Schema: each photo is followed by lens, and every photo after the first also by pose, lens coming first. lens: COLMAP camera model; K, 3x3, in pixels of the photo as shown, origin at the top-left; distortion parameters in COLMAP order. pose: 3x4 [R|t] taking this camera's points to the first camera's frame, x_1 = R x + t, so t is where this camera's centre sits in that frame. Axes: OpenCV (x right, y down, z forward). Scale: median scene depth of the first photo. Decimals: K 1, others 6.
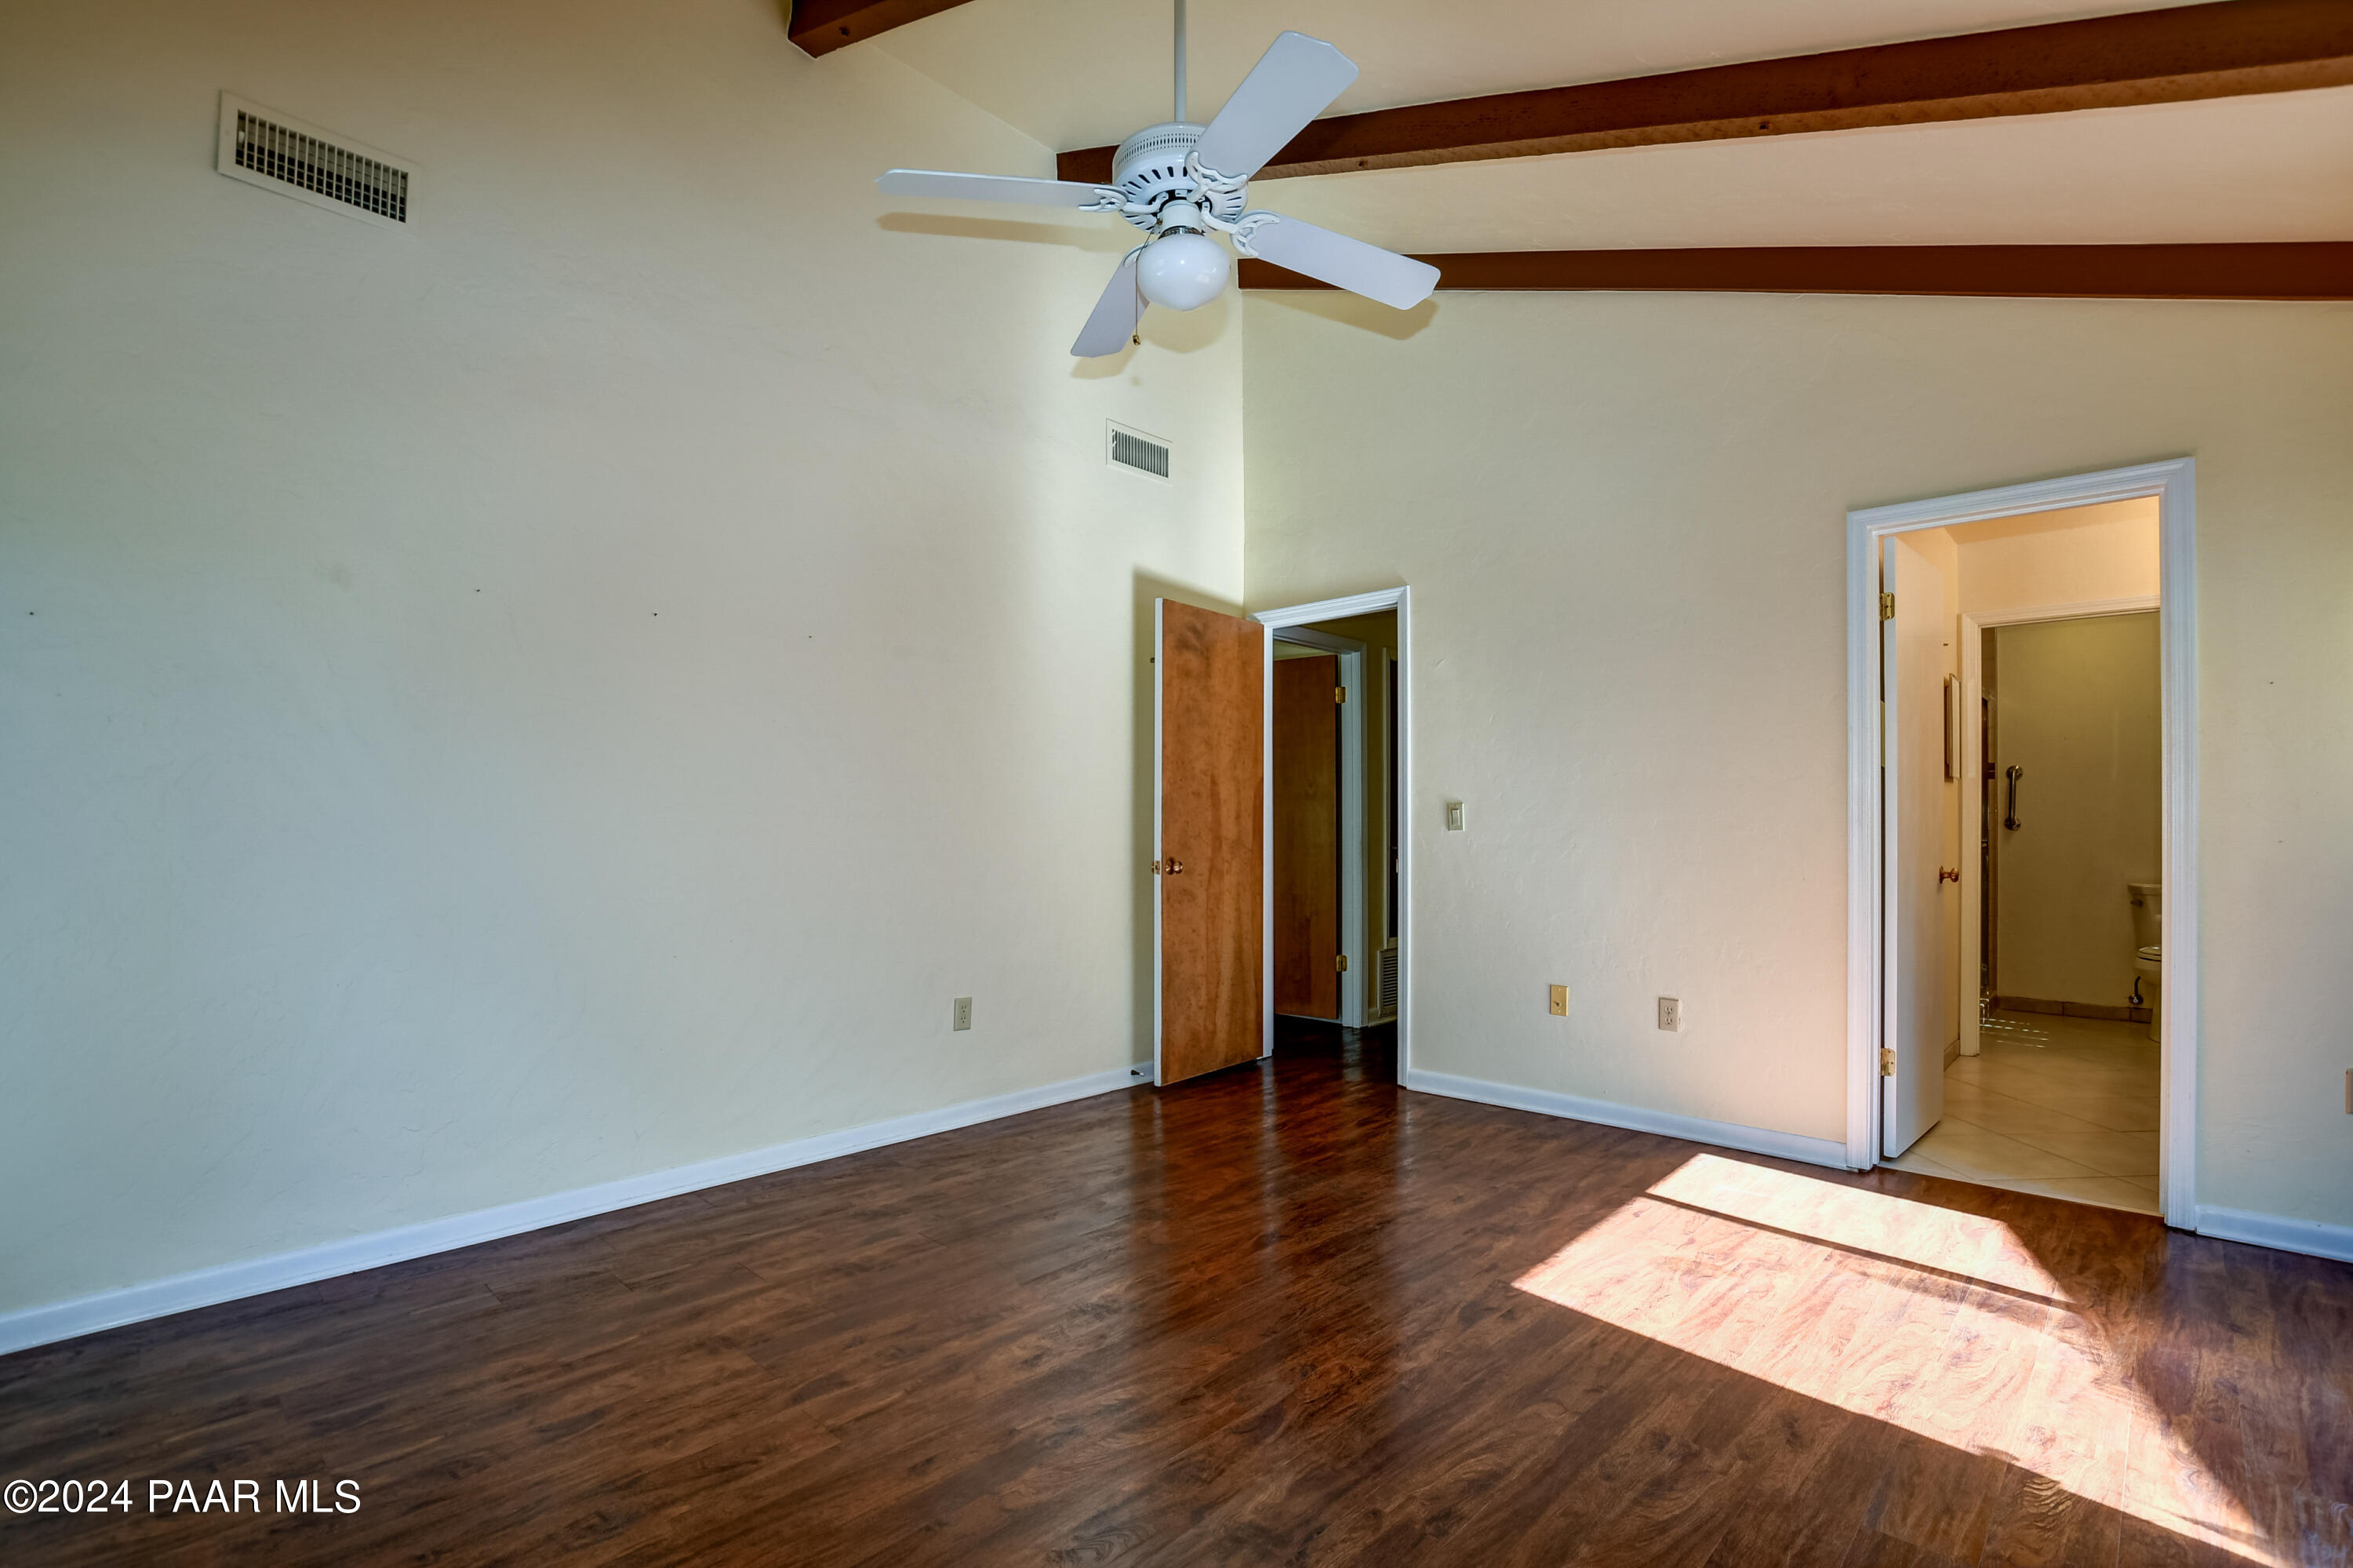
lens RADIAL K [[1076.6, 0, 1174.1], [0, 1076.6, 819.8], [0, 0, 1]] dist [-0.031578, 0.004690]
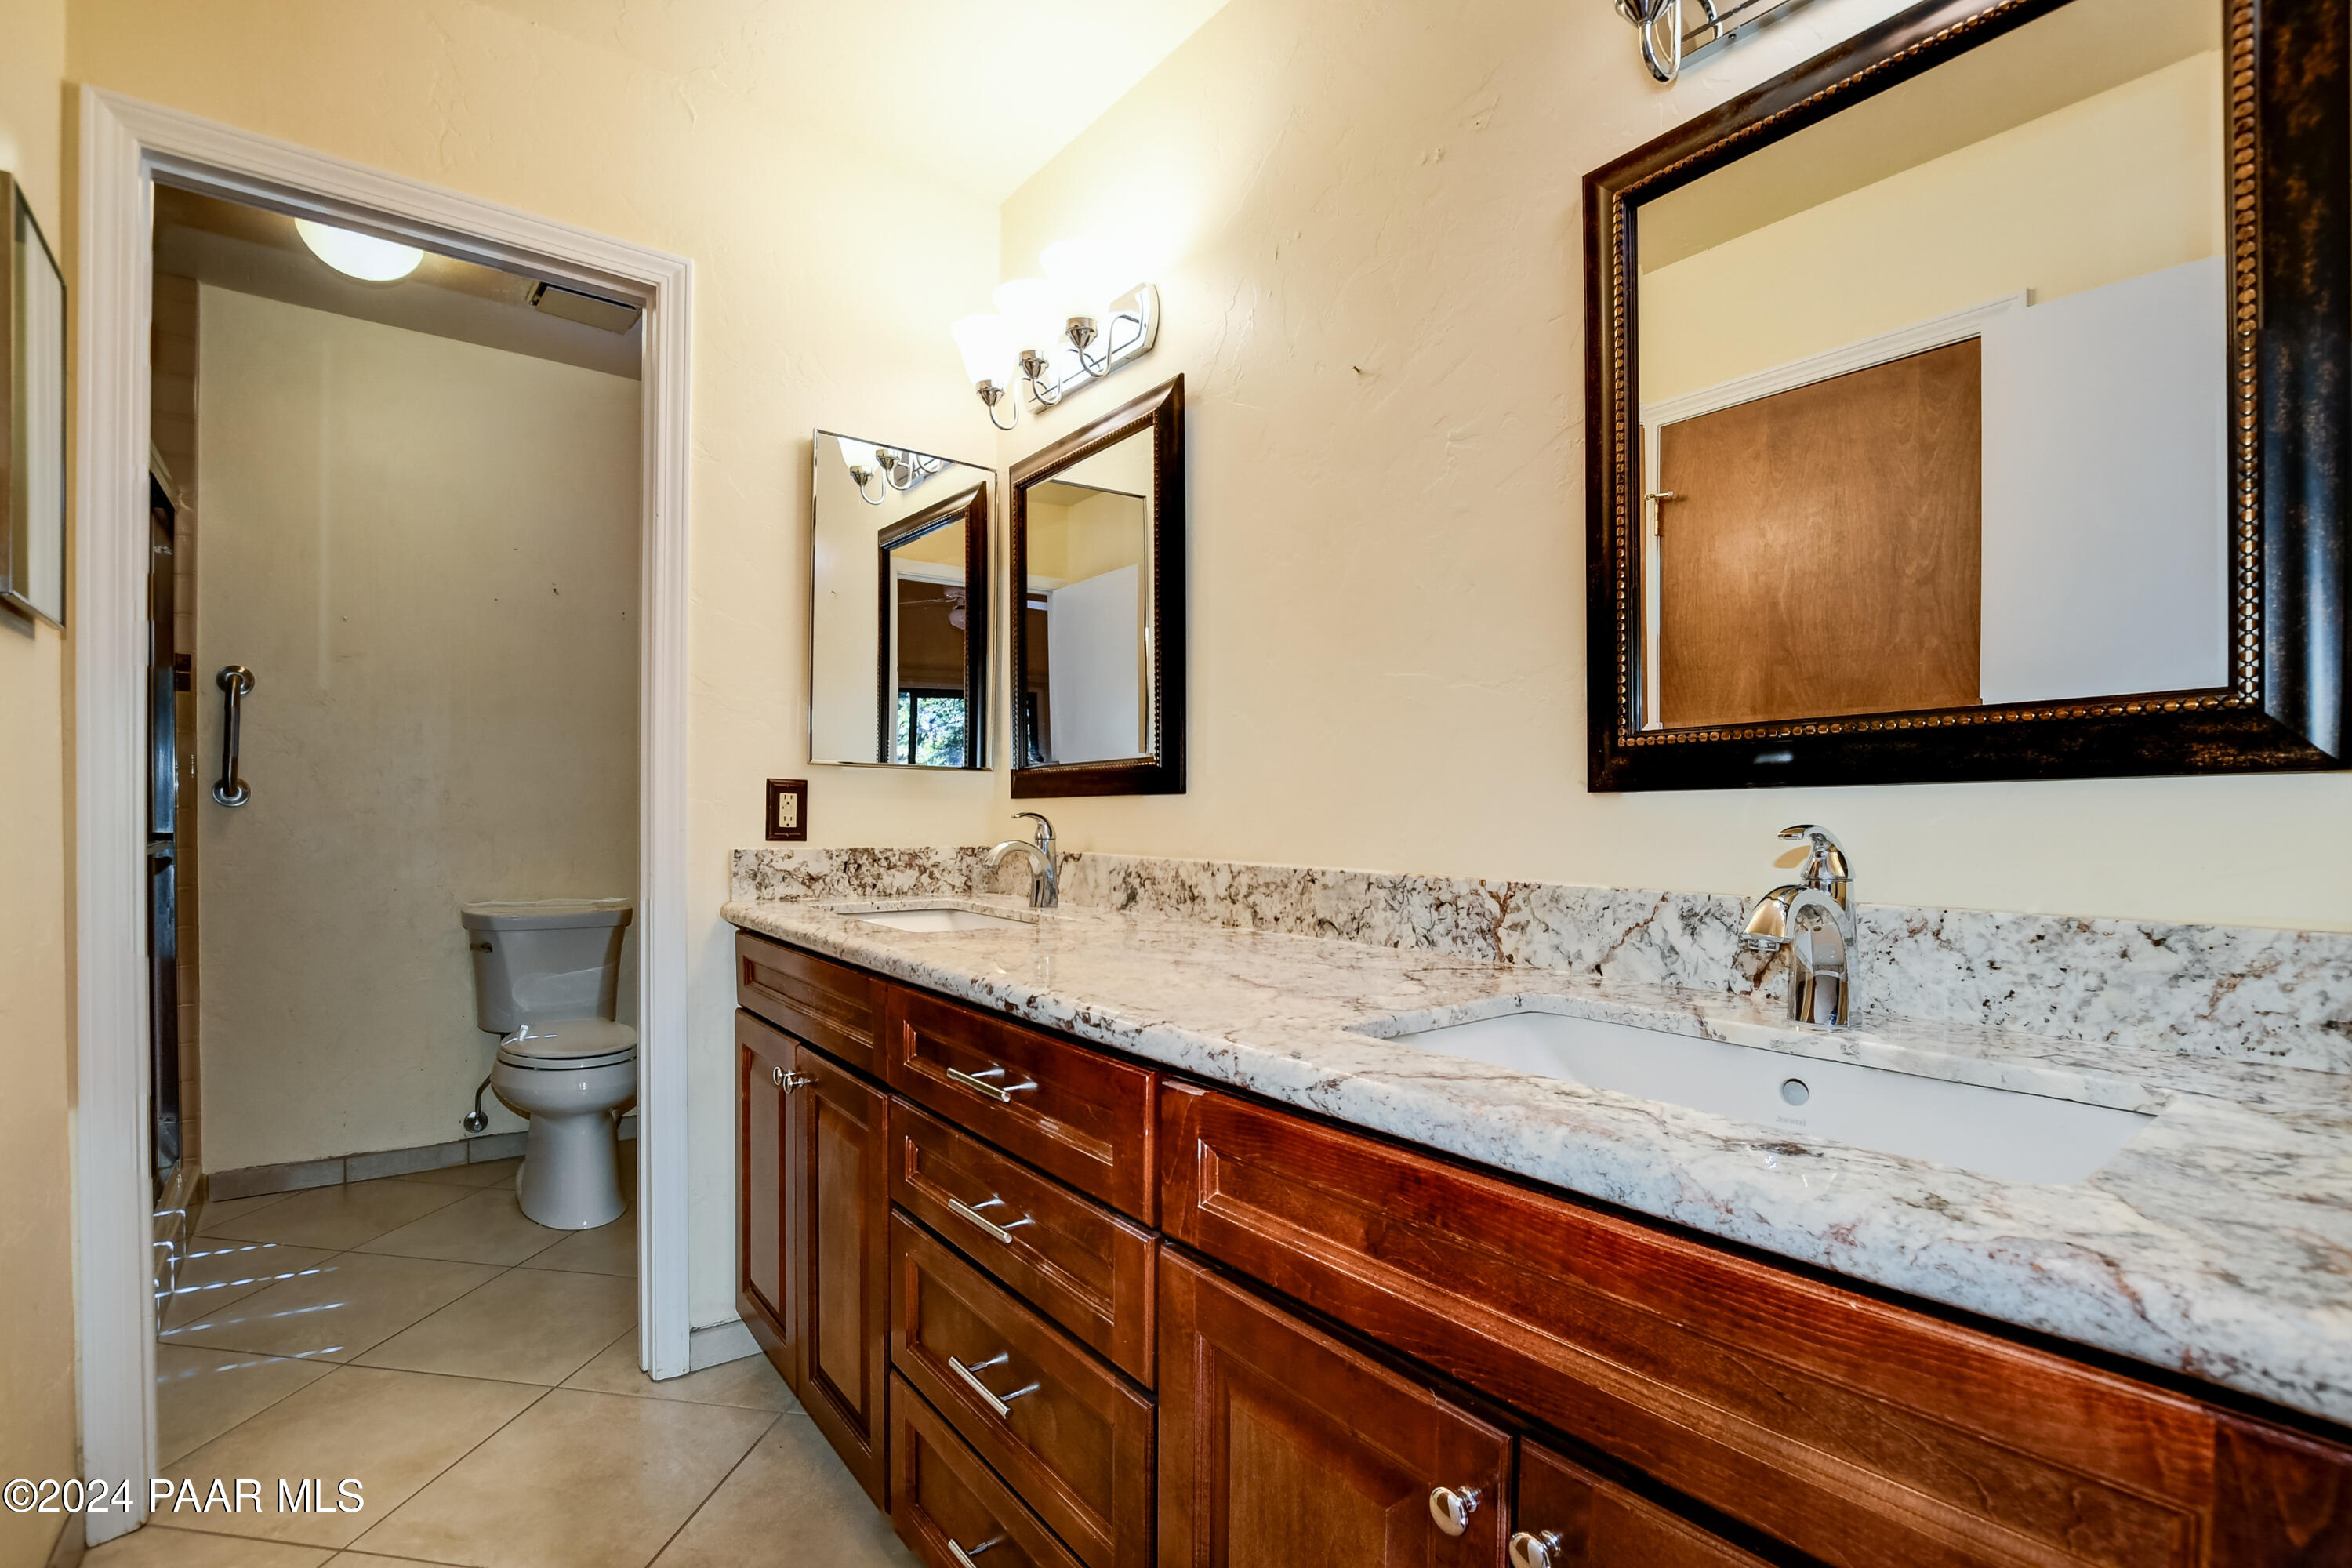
lens RADIAL K [[1076.1, 0, 1173.6], [0, 1076.1, 819.8], [0, 0, 1]] dist [-0.031578, 0.004690]
pose [[0.163301, 0.000600, 0.986576, 0.687677], [-0.003042, 0.999995, -0.000104, 0.024574], [-0.986572, -0.002984, 0.163302, 0.876620]]
